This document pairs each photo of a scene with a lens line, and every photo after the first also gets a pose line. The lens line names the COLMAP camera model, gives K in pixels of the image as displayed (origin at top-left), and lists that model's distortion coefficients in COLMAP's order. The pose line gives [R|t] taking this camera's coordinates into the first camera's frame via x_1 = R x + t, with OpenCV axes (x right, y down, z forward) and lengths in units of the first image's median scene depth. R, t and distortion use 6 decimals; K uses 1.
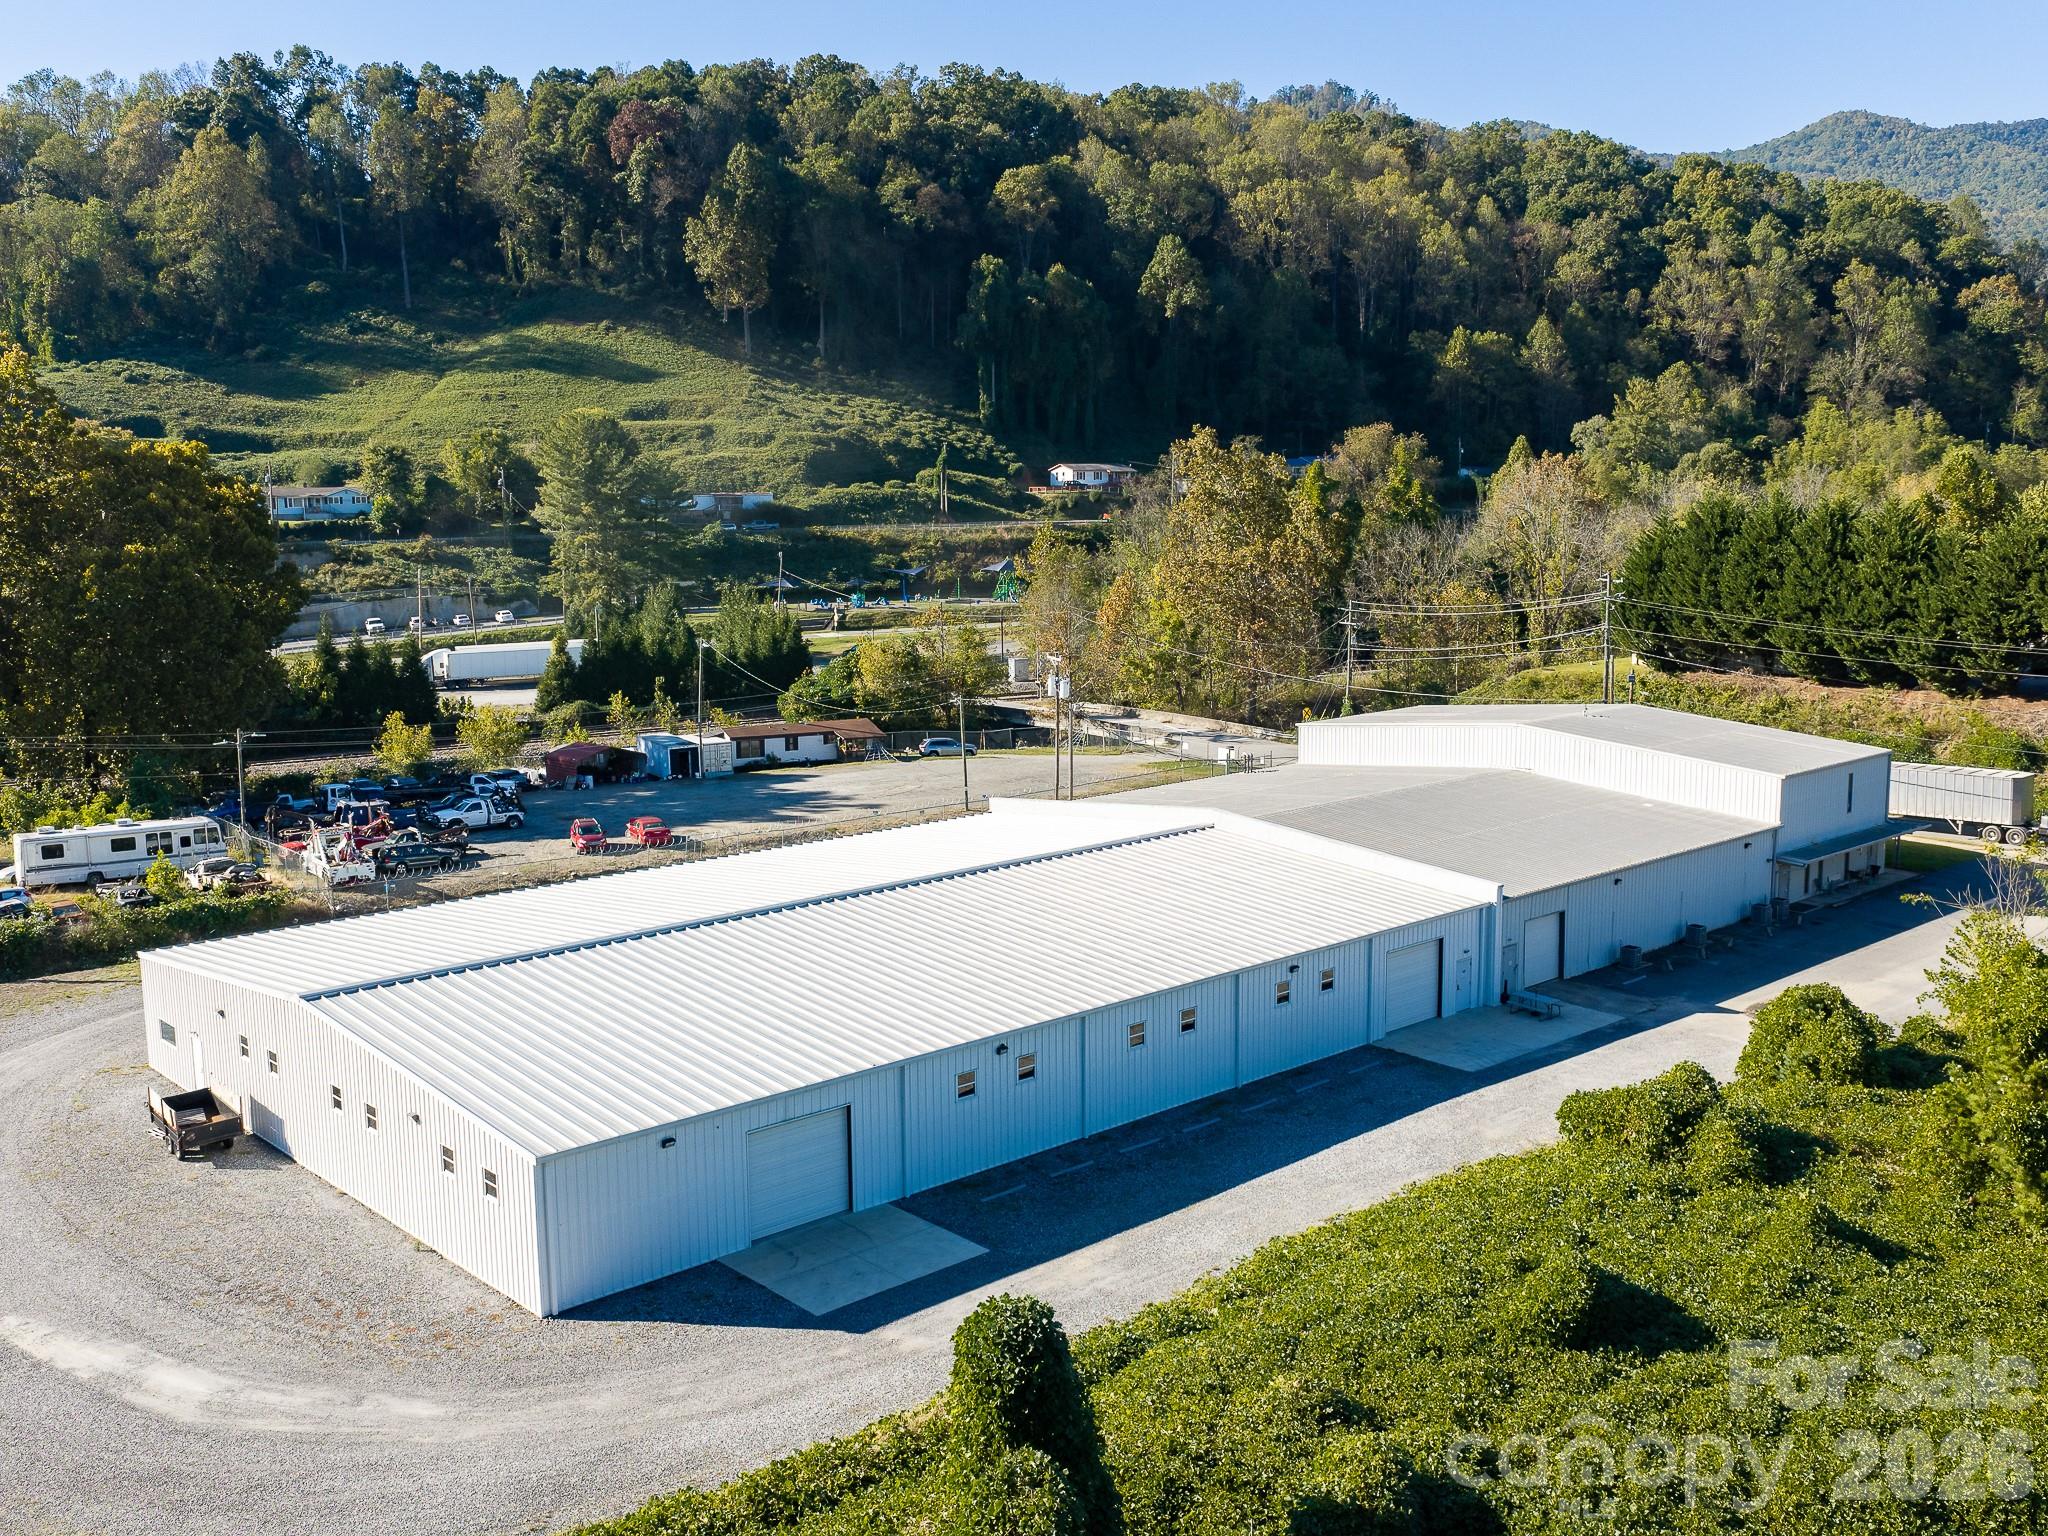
lens RADIAL K [[1895.5, 0, 1027.9], [0, 1895.5, 775.6], [0, 0, 1]] dist [0.020734, -0.028143]
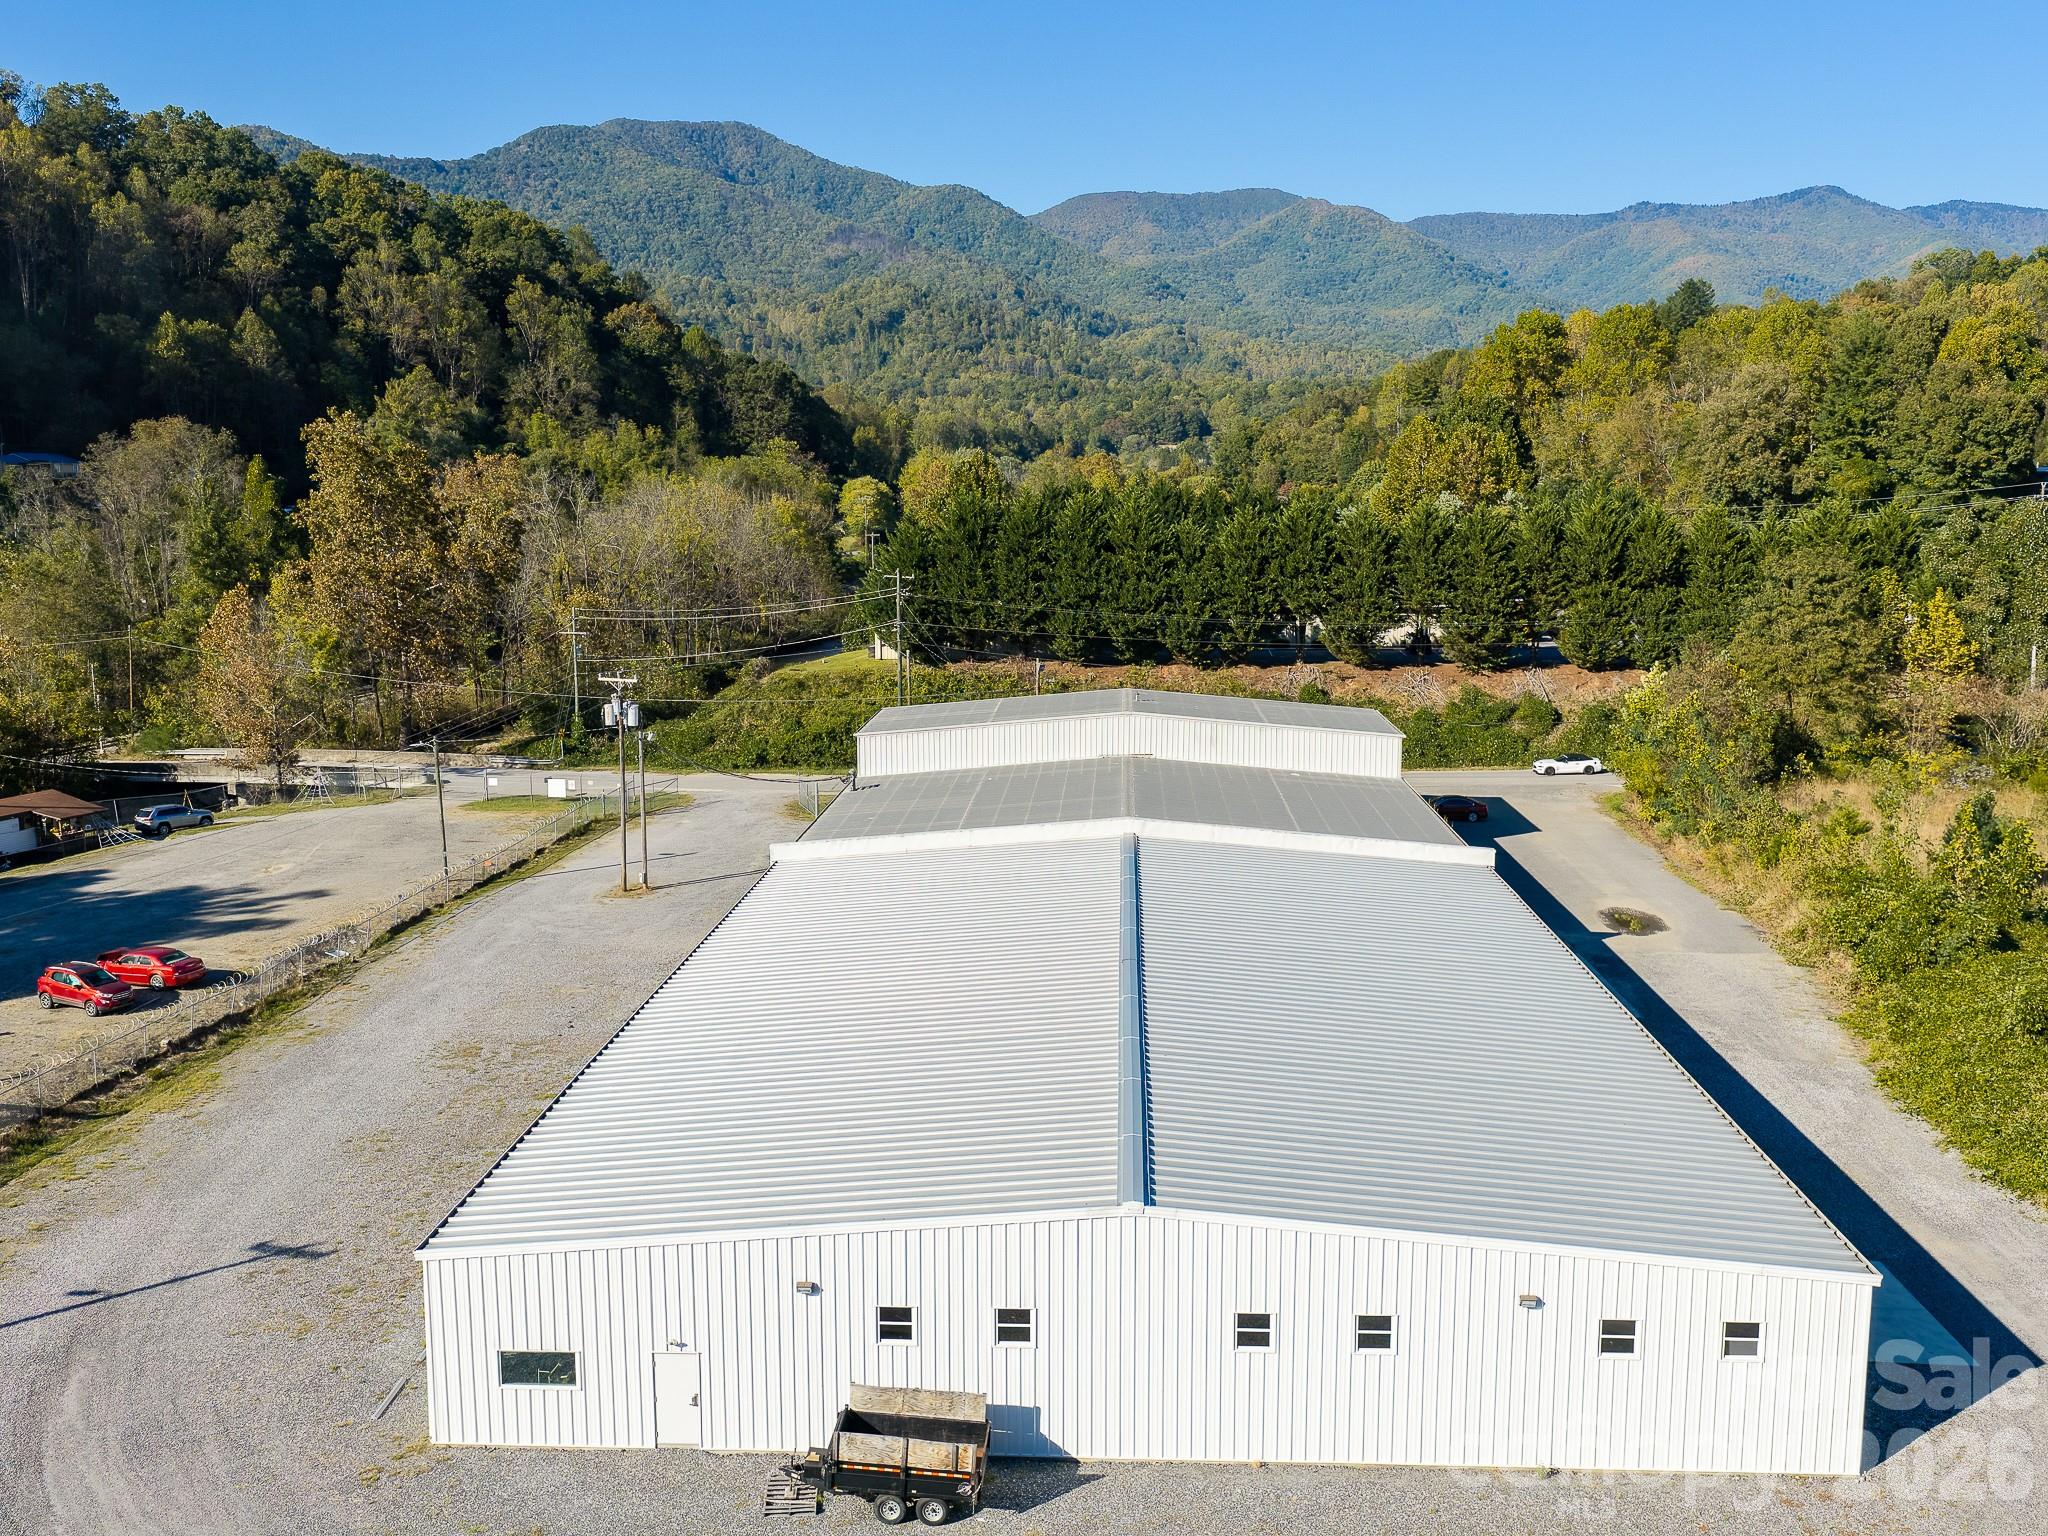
lens RADIAL K [[1895.5, 0, 1027.9], [0, 1895.5, 775.6], [0, 0, 1]] dist [0.020734, -0.028143]
pose [[0.708202, -0.097517, 0.699243, -0.127025], [0.101733, 0.994174, 0.035612, -0.008965], [-0.698642, 0.045916, 0.713997, 0.079991]]
